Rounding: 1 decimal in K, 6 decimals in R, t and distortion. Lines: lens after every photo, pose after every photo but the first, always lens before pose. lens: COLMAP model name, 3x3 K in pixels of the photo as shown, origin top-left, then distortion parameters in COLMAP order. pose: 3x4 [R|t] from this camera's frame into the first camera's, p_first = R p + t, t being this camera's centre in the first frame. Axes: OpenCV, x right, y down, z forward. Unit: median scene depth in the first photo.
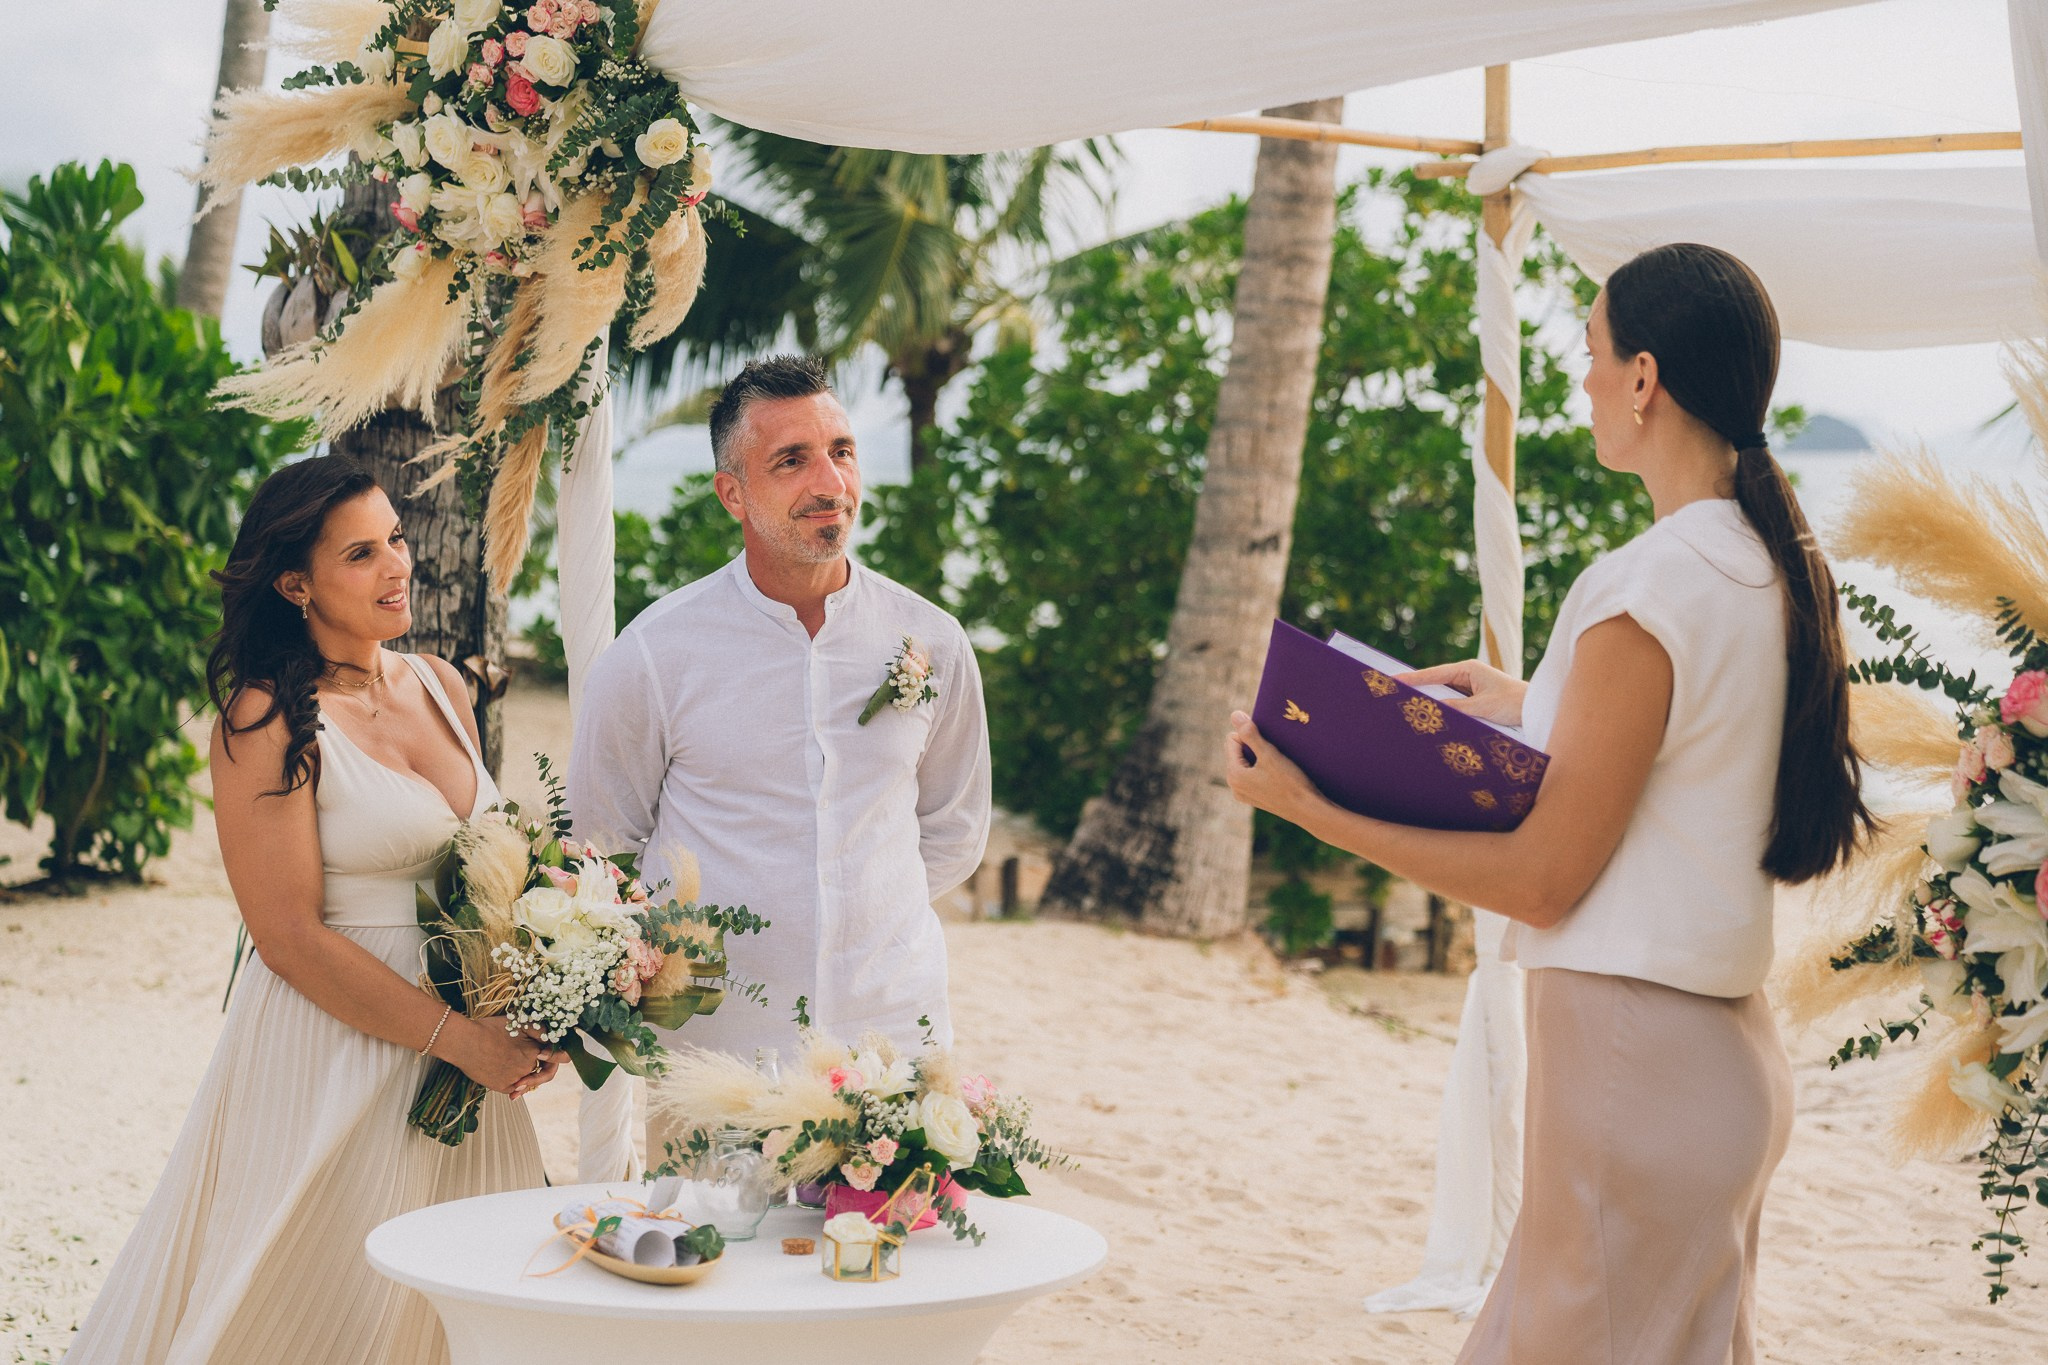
lens RADIAL K [[3601.5, 0, 969.2], [0, 3601.5, 700.7], [0, 0, 1]] dist [0.012251, 0.000000]
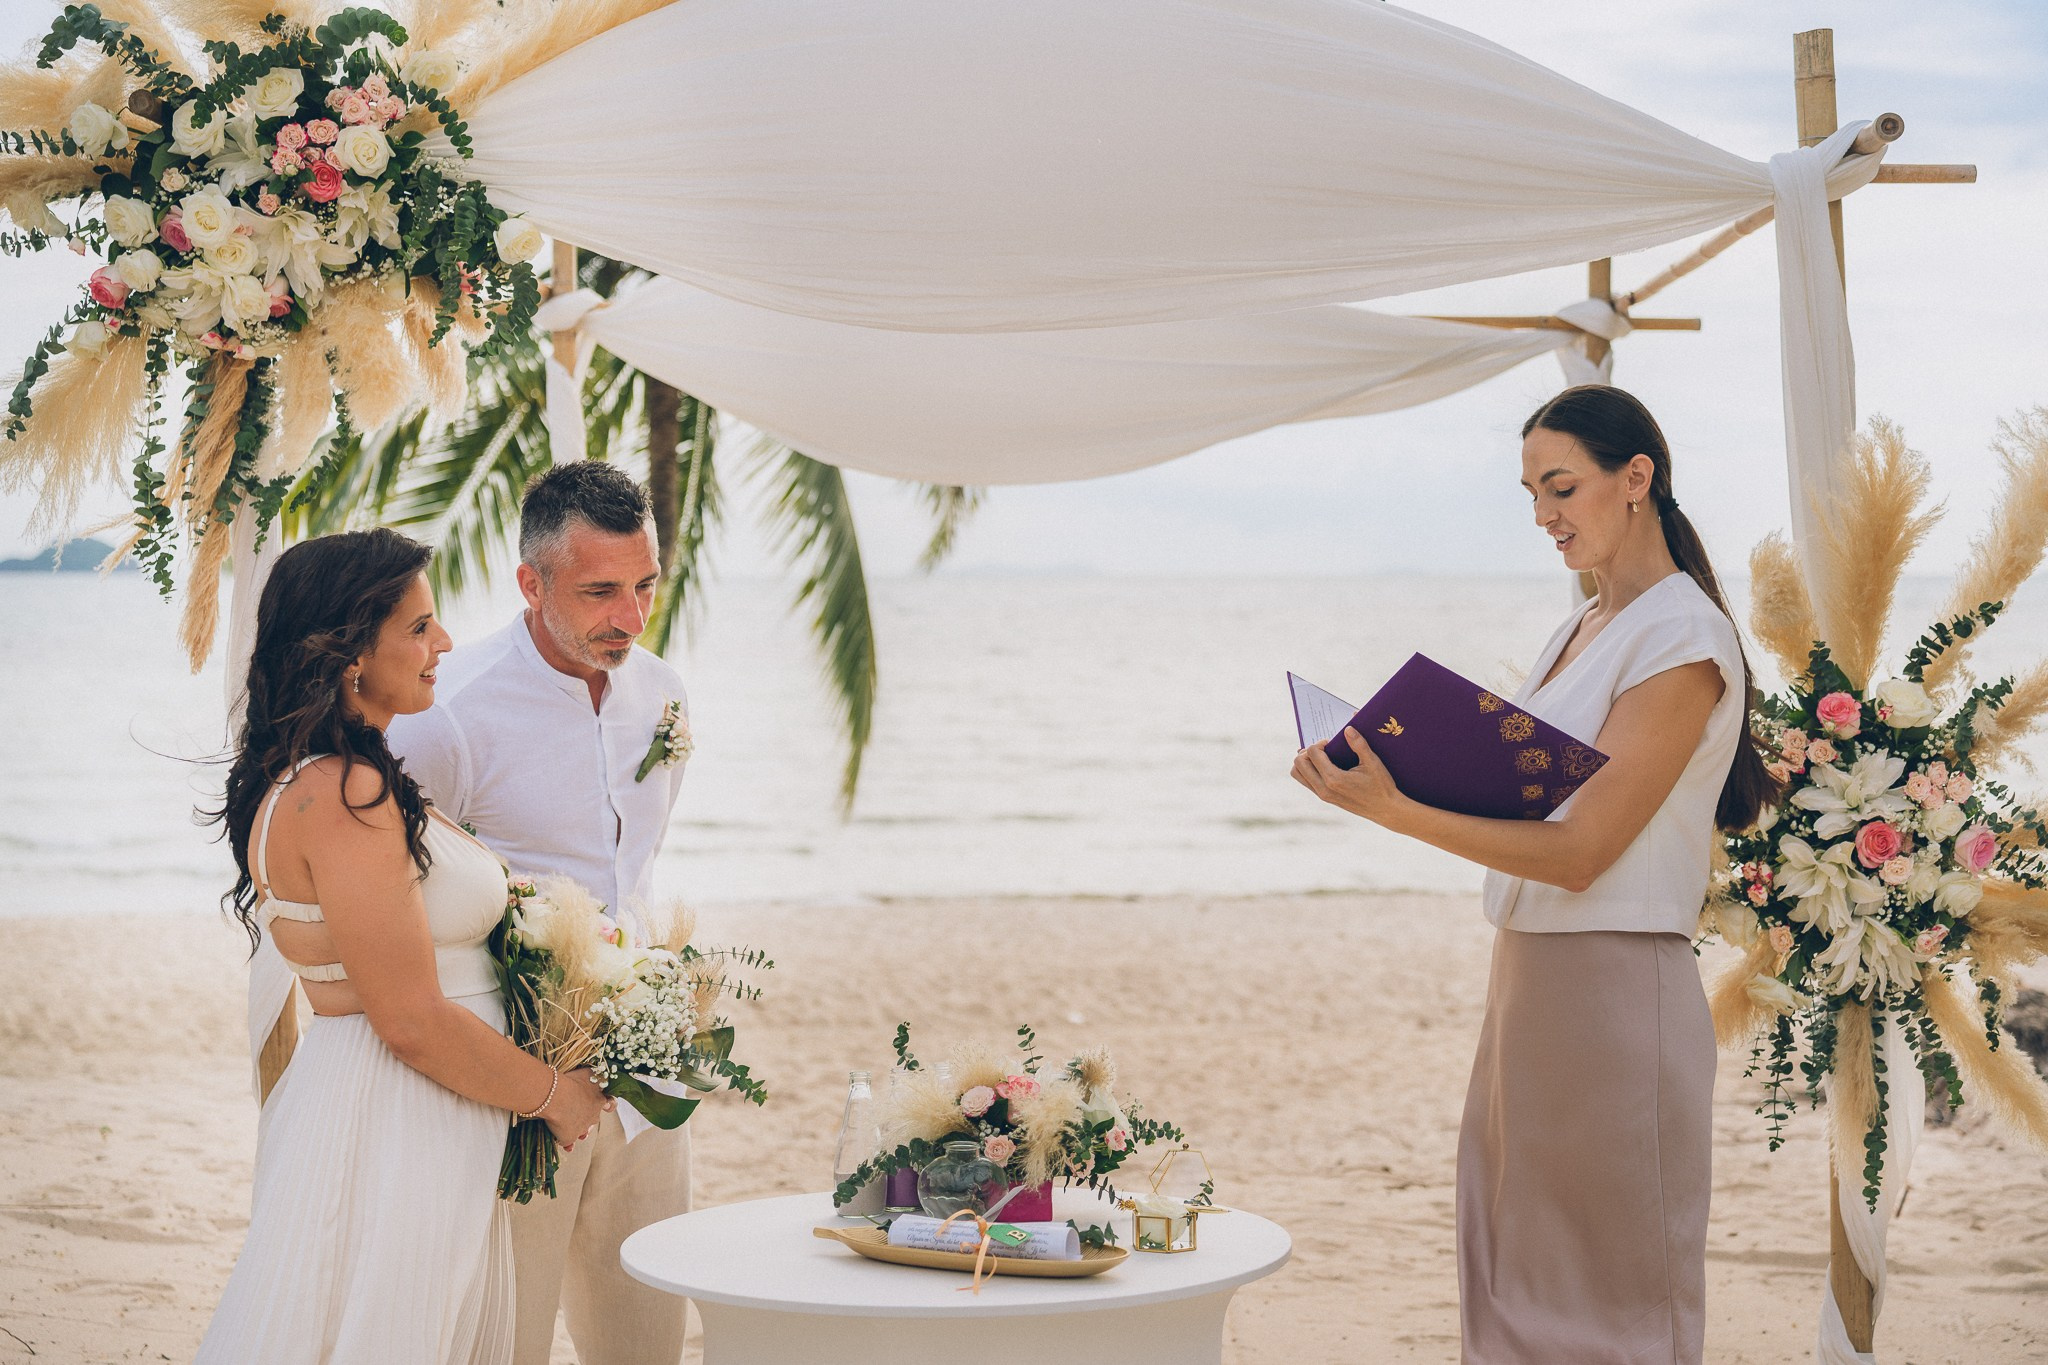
lens RADIAL K [[3014.6, 0, 1012.4], [0, 3014.6, 664.9], [0, 0, 1]] dist [0.006010, 0.000000]
pose [[0.758559, -0.014322, 0.651447, -0.520209], [0.038913, 0.998970, -0.023349, -0.003640], [-0.650441, 0.043062, 0.758335, 0.223744]]
